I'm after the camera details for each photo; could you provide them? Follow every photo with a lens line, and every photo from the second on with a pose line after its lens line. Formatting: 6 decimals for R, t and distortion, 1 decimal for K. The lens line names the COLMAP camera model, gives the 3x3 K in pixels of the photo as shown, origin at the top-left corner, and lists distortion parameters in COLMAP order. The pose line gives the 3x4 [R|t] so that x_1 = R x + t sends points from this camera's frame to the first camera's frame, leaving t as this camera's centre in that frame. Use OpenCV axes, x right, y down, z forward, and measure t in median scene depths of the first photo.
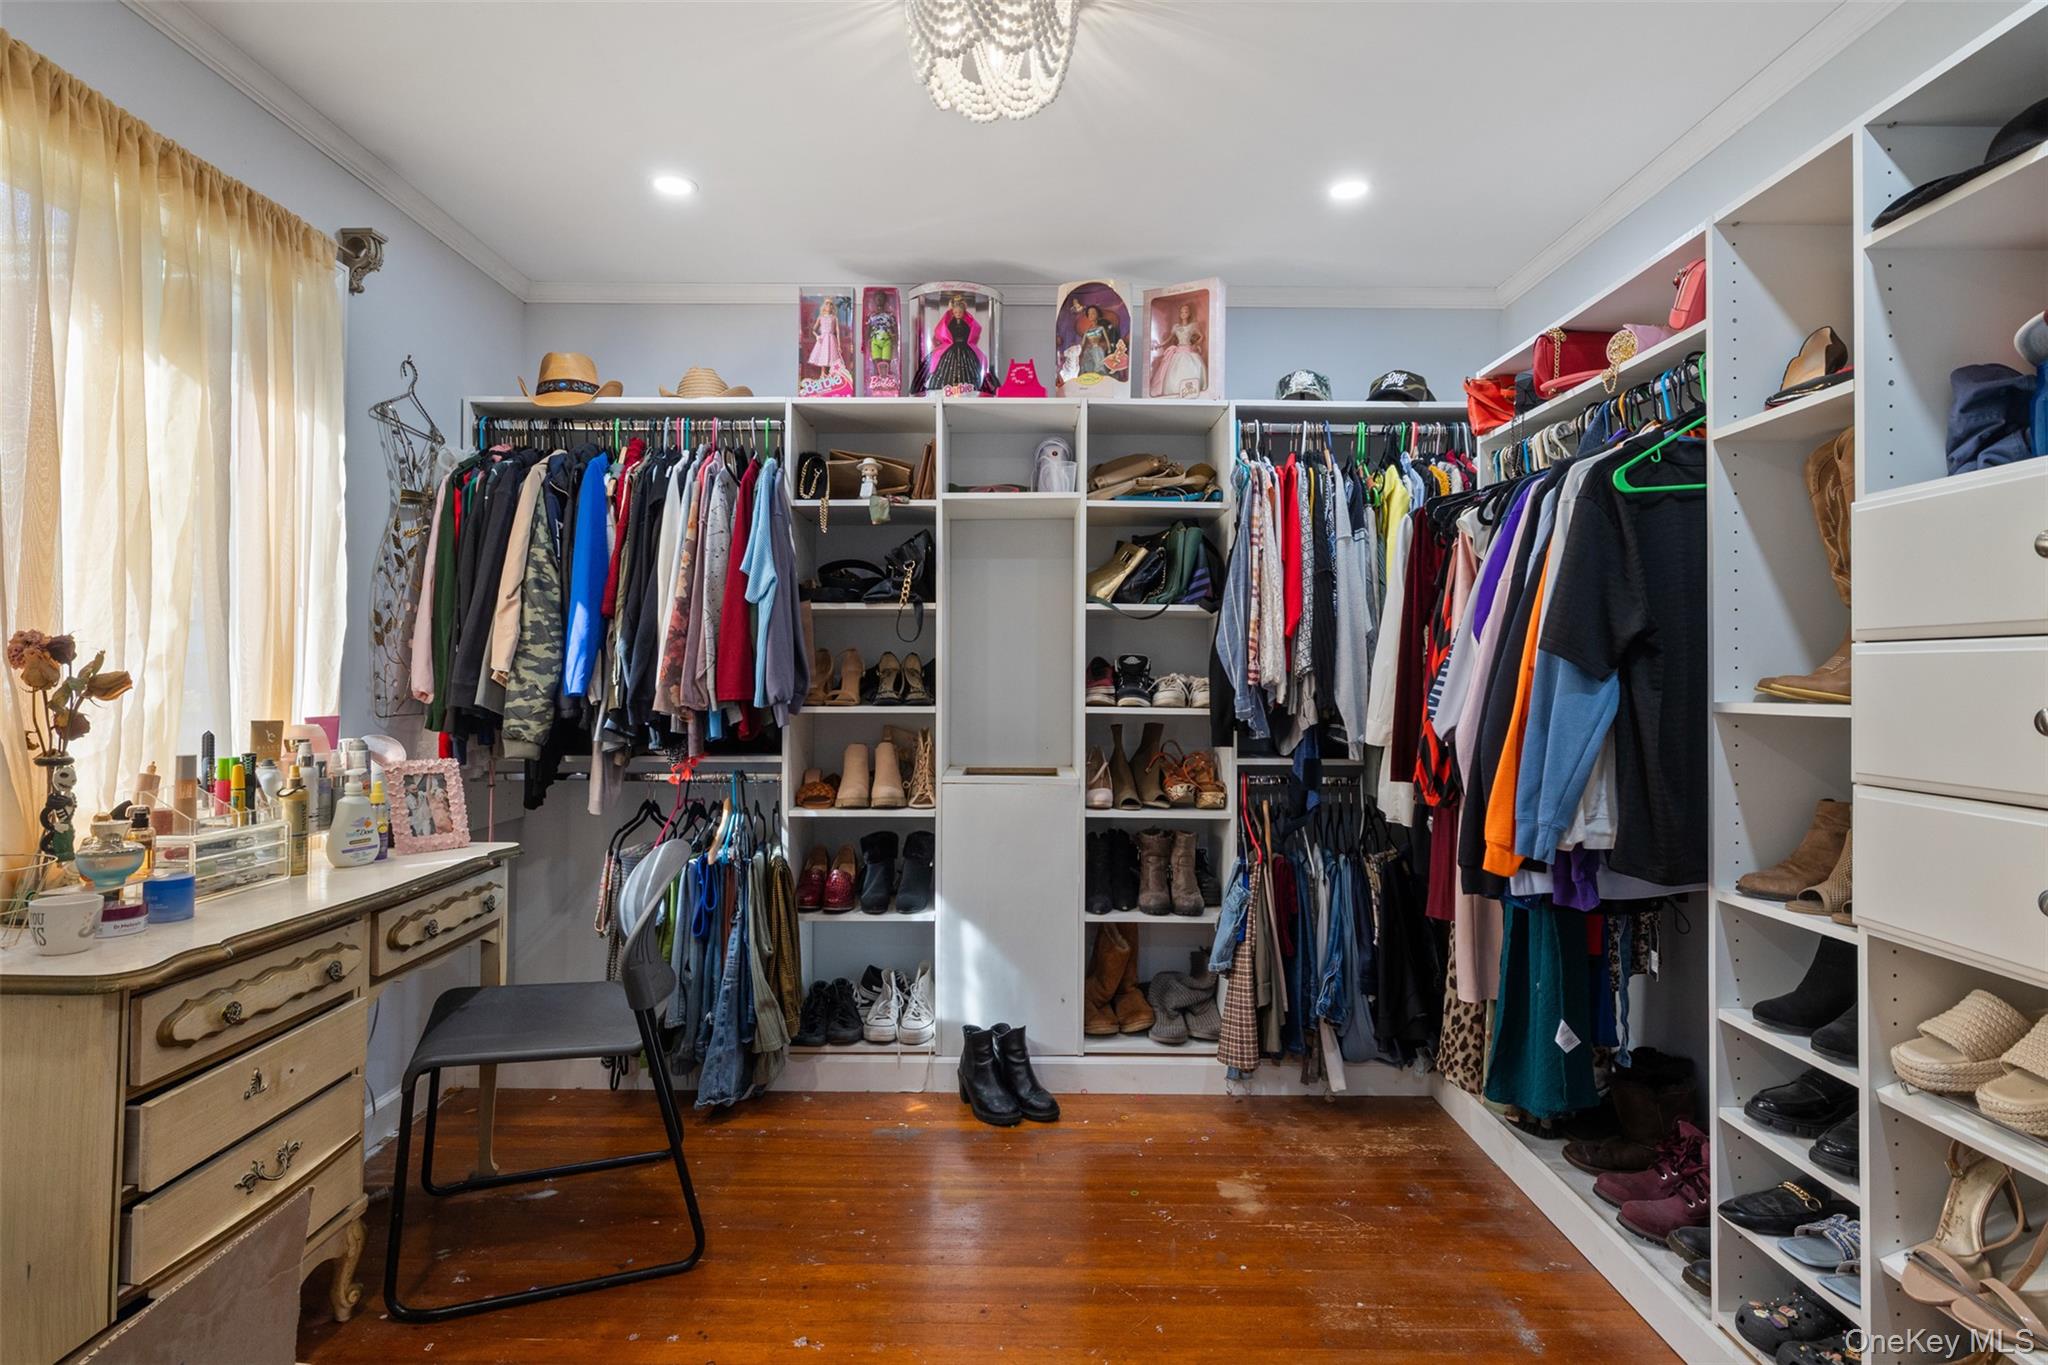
lens RADIAL K [[1056.1, 0, 1009.7], [0, 1056.1, 649.5], [0, 0, 1]] dist [0.005067, 0.000577]
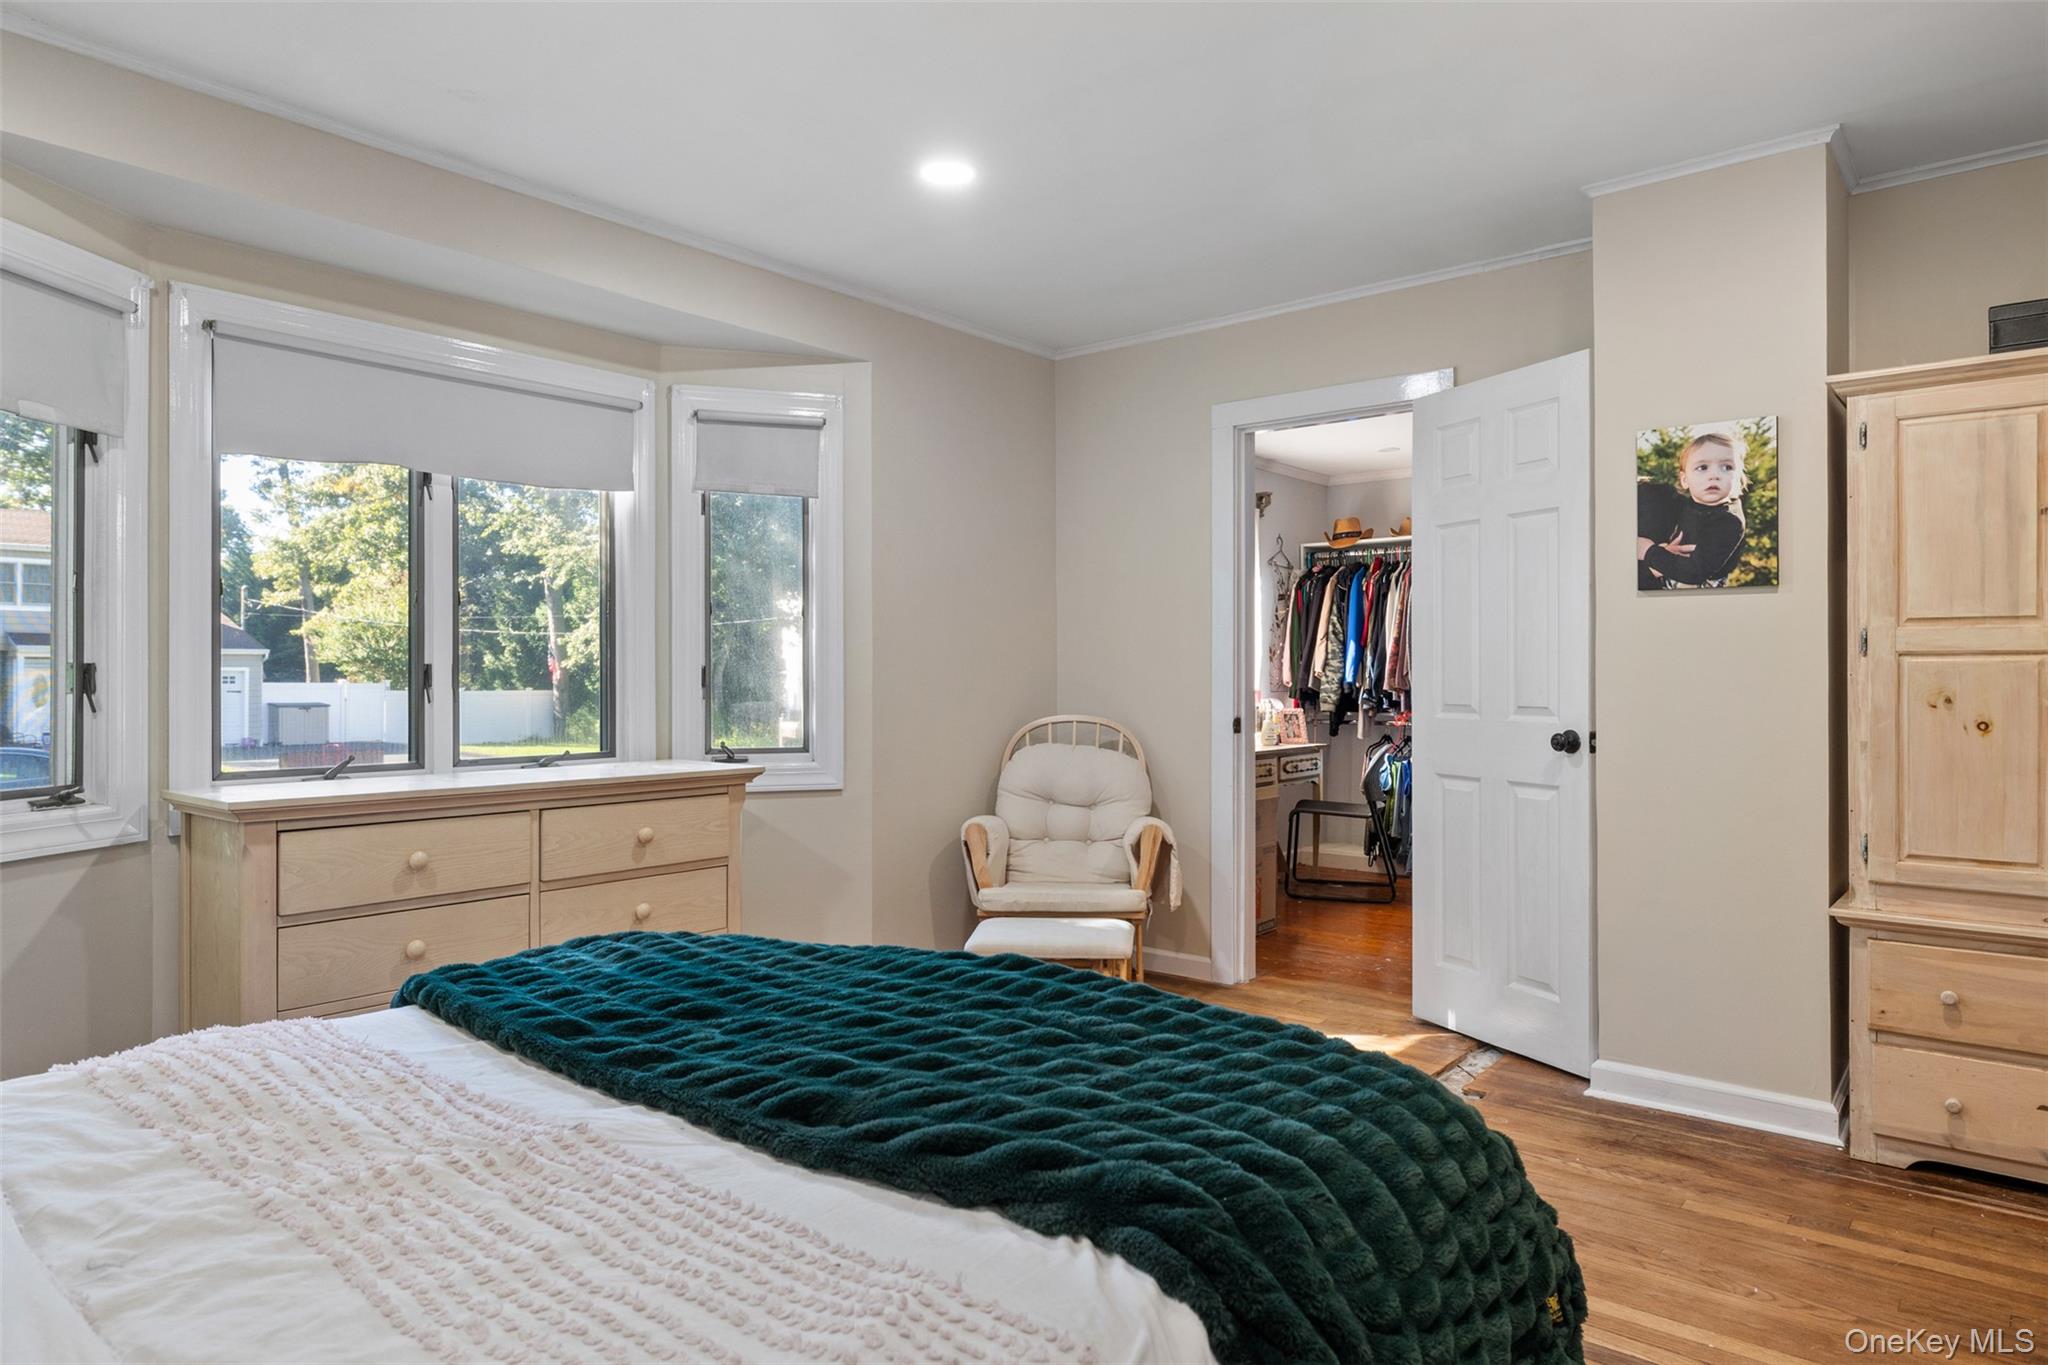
lens RADIAL K [[1290.2, 0, 1026.3], [0, 1290.2, 683.2], [0, 0, 1]] dist [0.009930, 0.000694]
pose [[0.782329, -0.000823, -0.622865, 0.739850], [0.019756, 0.999529, 0.023493, -0.032713], [0.622552, -0.030684, 0.781977, -1.529819]]
